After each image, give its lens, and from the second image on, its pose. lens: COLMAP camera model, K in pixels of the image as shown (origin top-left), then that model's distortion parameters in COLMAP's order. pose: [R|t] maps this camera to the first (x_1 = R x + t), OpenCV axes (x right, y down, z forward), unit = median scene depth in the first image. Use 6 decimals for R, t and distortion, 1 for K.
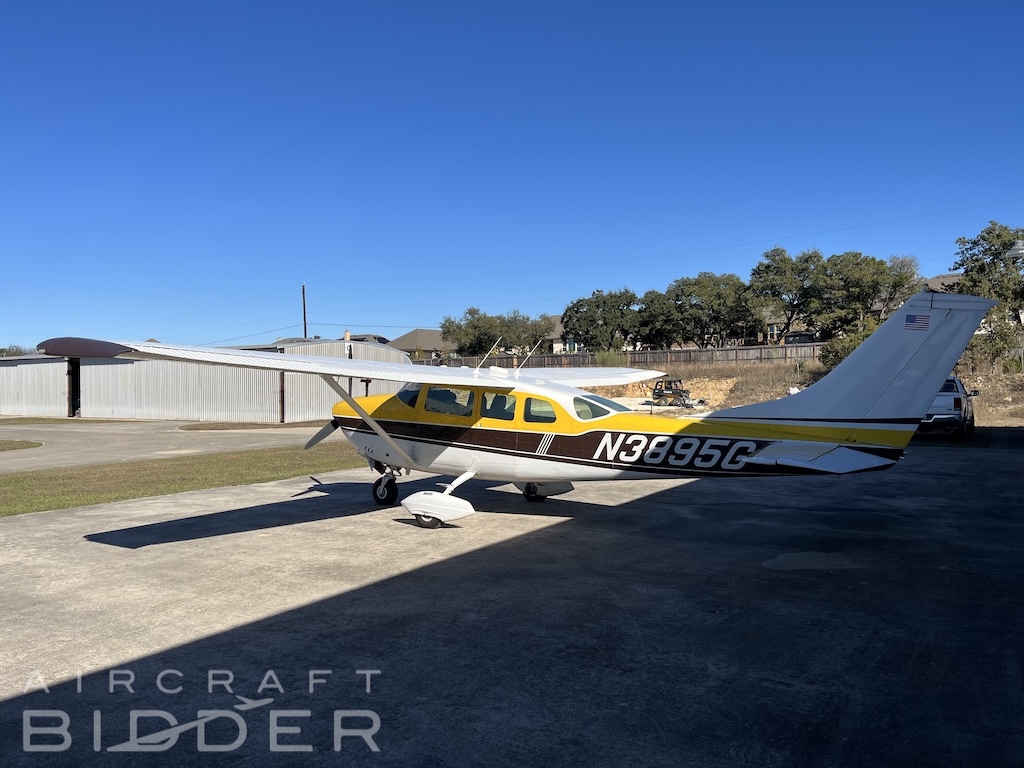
lens RADIAL K [[771.9, 0, 512.8], [0, 771.9, 383.5], [0, 0, 1]] dist [0.028520, -0.009556]
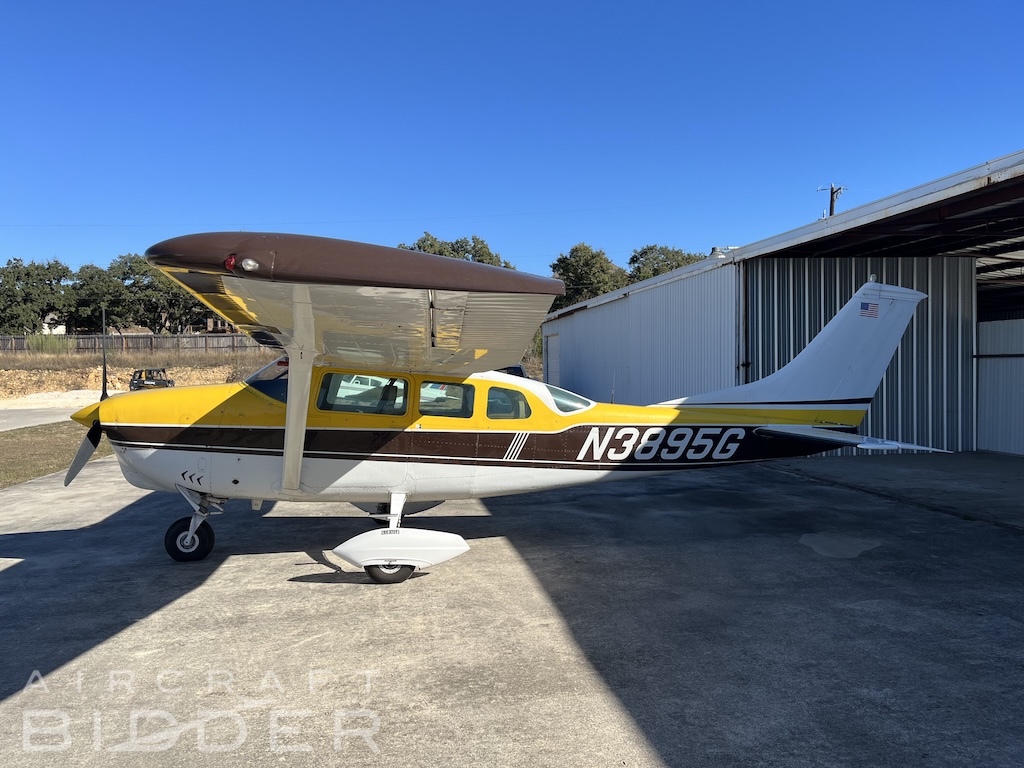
lens RADIAL K [[771.9, 0, 511.9], [0, 771.9, 387.0], [0, 0, 1]] dist [0.028520, -0.009556]
pose [[0.744416, -0.016970, 0.667501, -0.492989], [0.005182, 0.999794, 0.019640, 0.004407], [-0.667696, -0.011161, 0.744350, 0.446364]]
